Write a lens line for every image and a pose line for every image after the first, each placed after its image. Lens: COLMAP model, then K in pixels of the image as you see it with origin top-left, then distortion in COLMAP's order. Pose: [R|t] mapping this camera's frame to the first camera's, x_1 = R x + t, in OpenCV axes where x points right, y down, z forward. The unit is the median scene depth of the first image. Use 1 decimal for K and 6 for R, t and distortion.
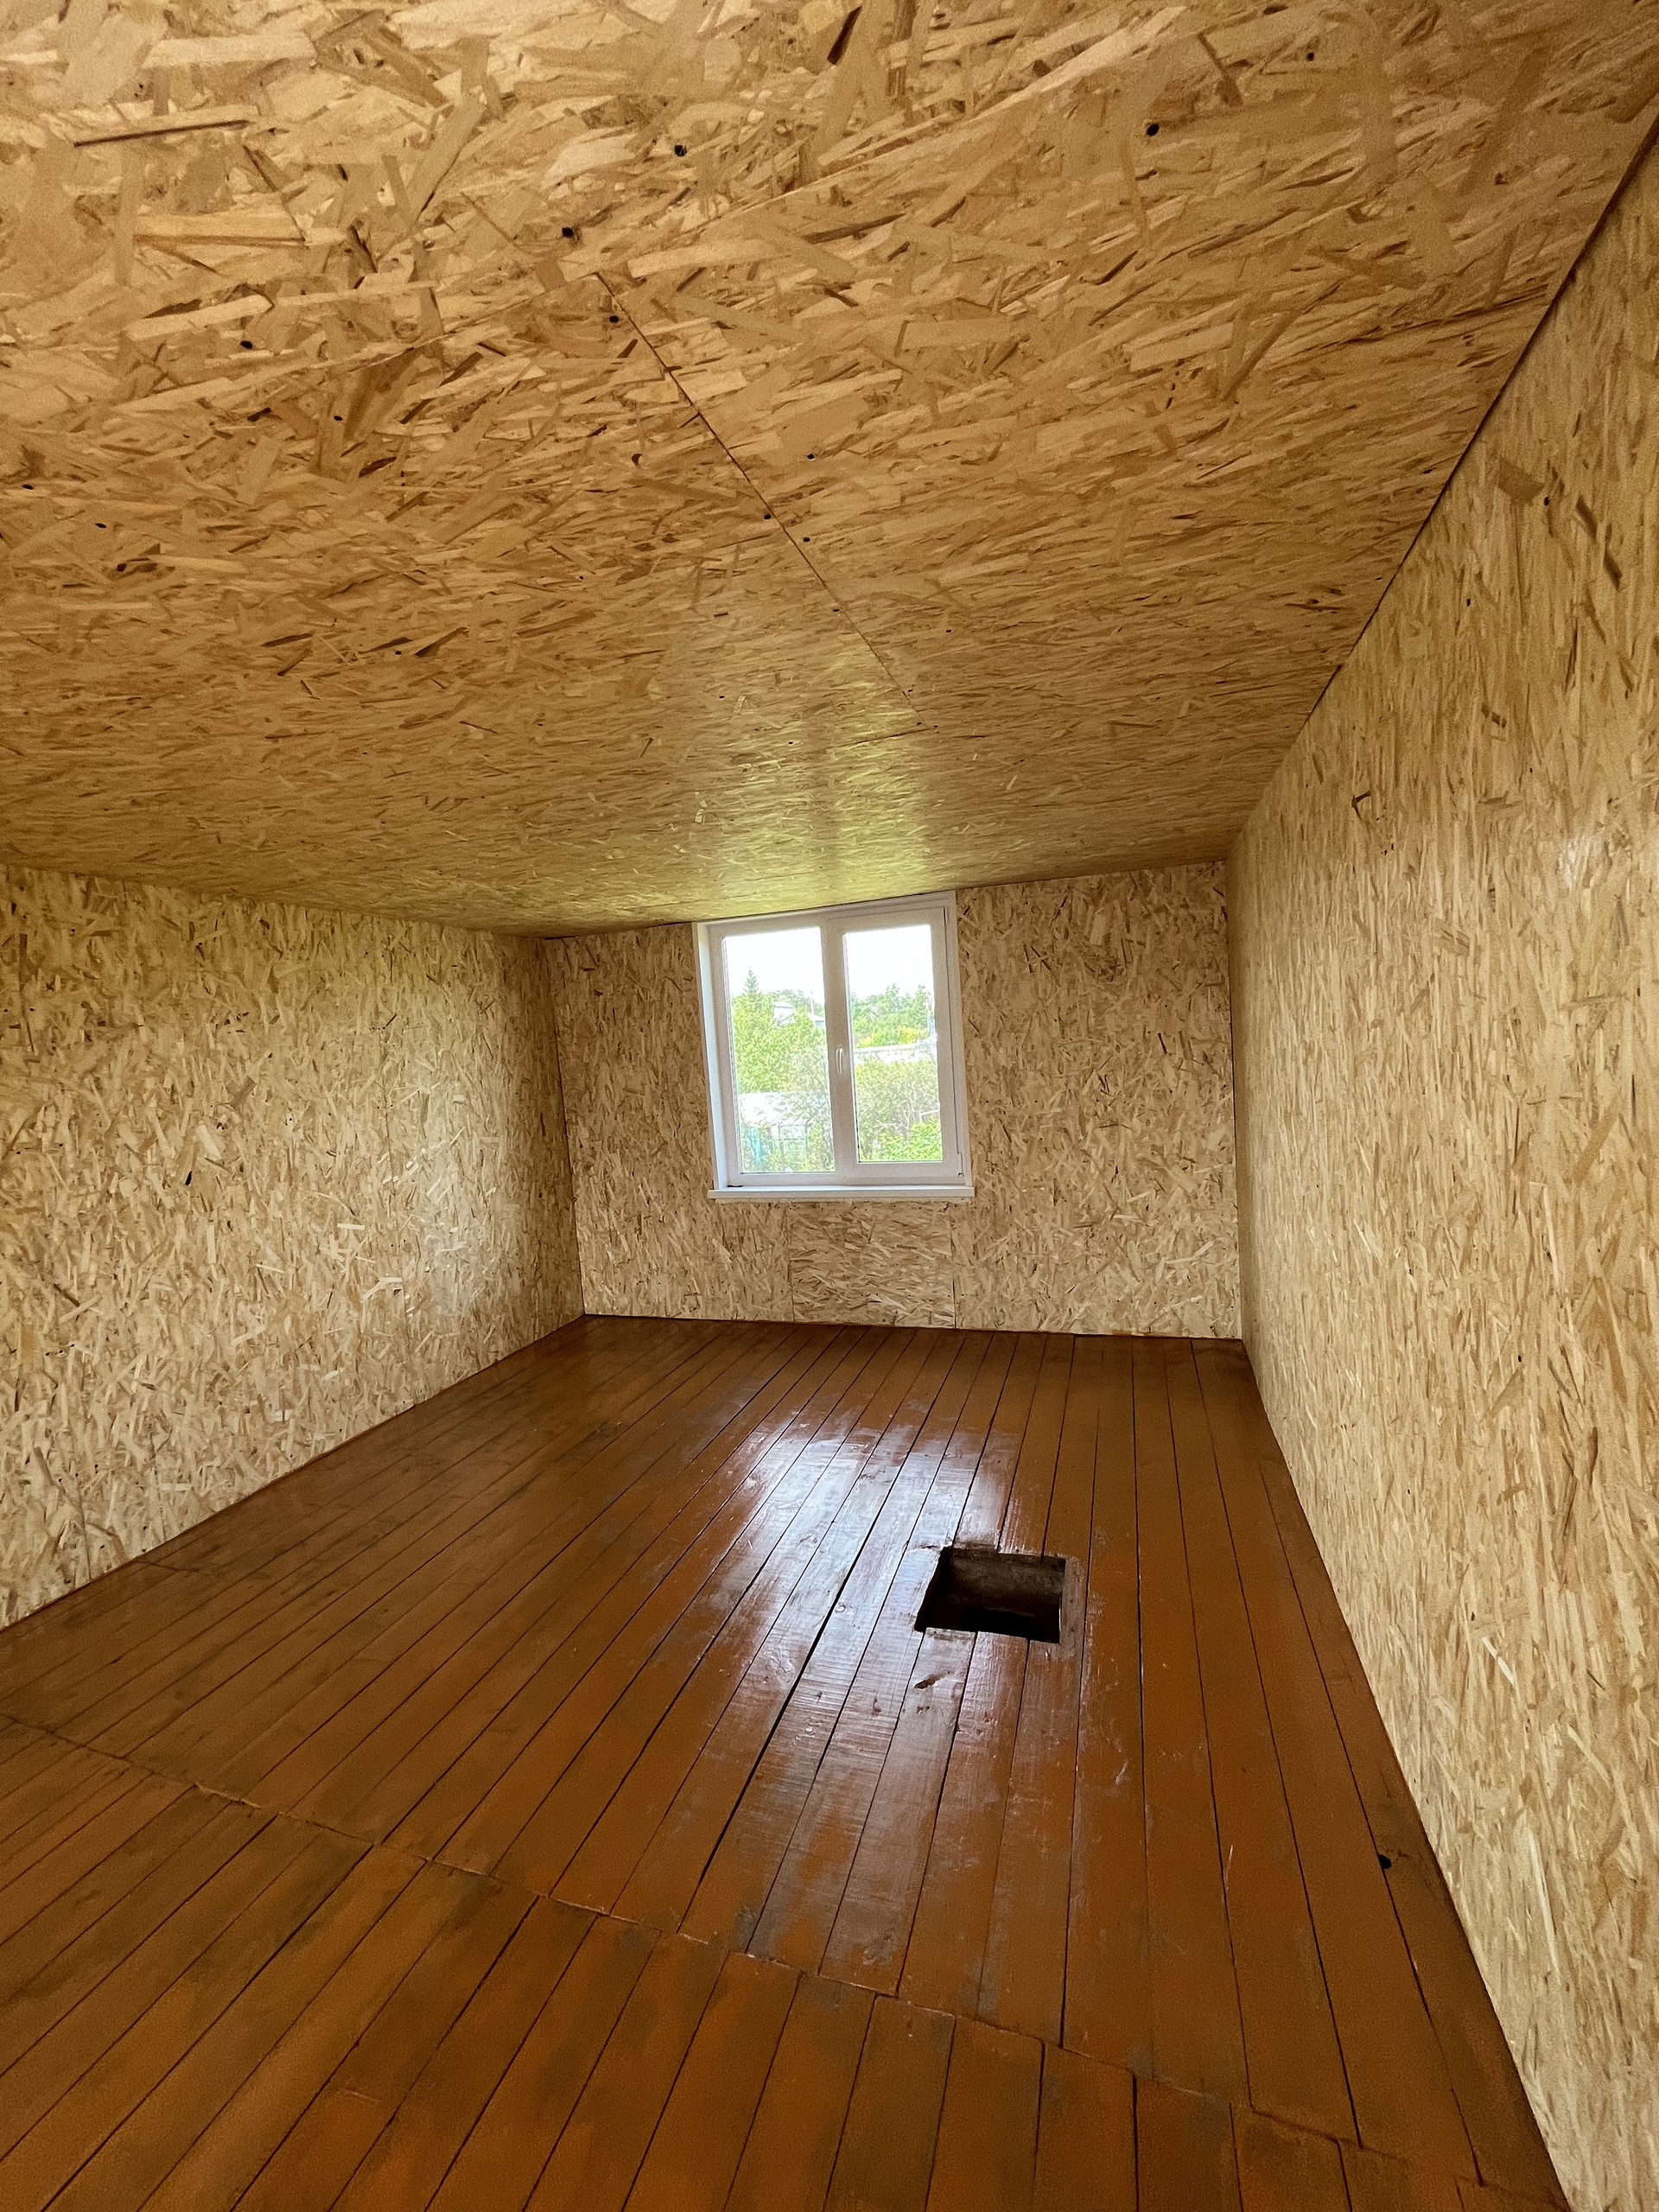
lens RADIAL K [[897.9, 0, 826.2], [0, 897.9, 1105.0], [0, 0, 1]] dist [-0.002632, 0.000420]
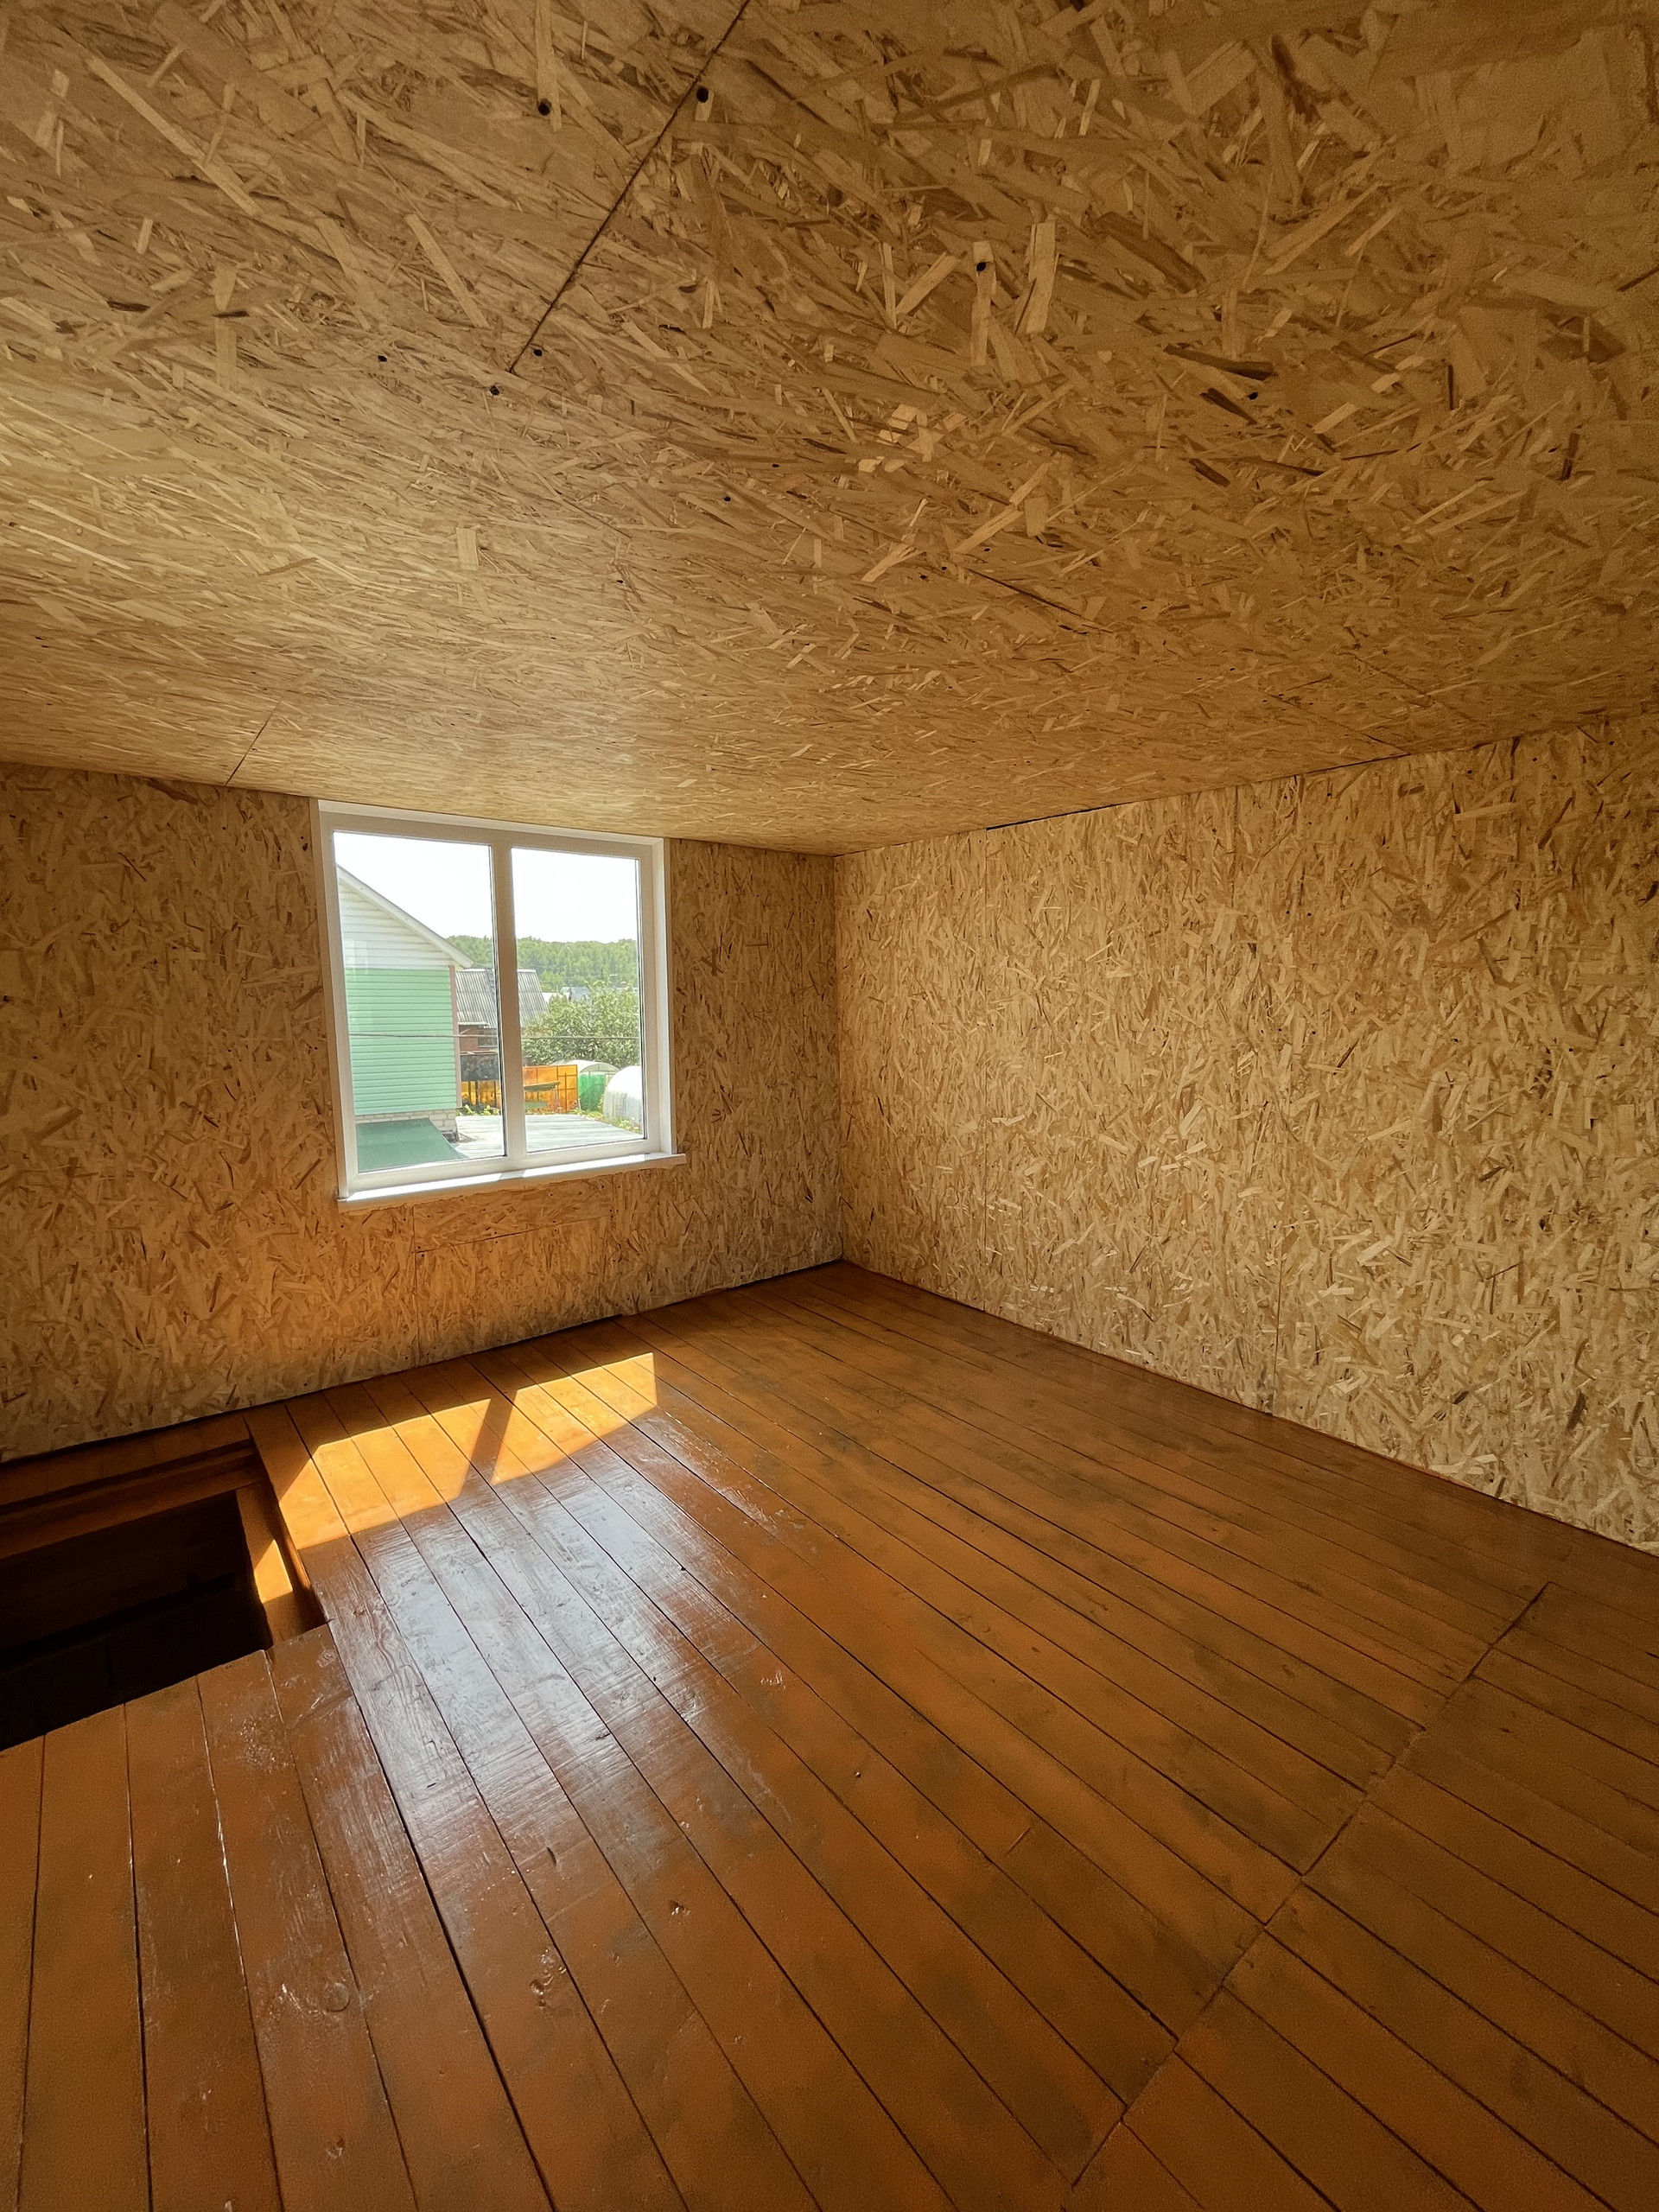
lens RADIAL K [[897.9, 0, 826.8], [0, 897.9, 1106.6], [0, 0, 1]] dist [-0.002632, 0.000420]
pose [[-0.536762, 0.175671, -0.825243, 0.355289], [-0.025711, 0.974225, 0.224108, -0.089559], [0.843342, 0.141511, -0.518410, 1.036621]]
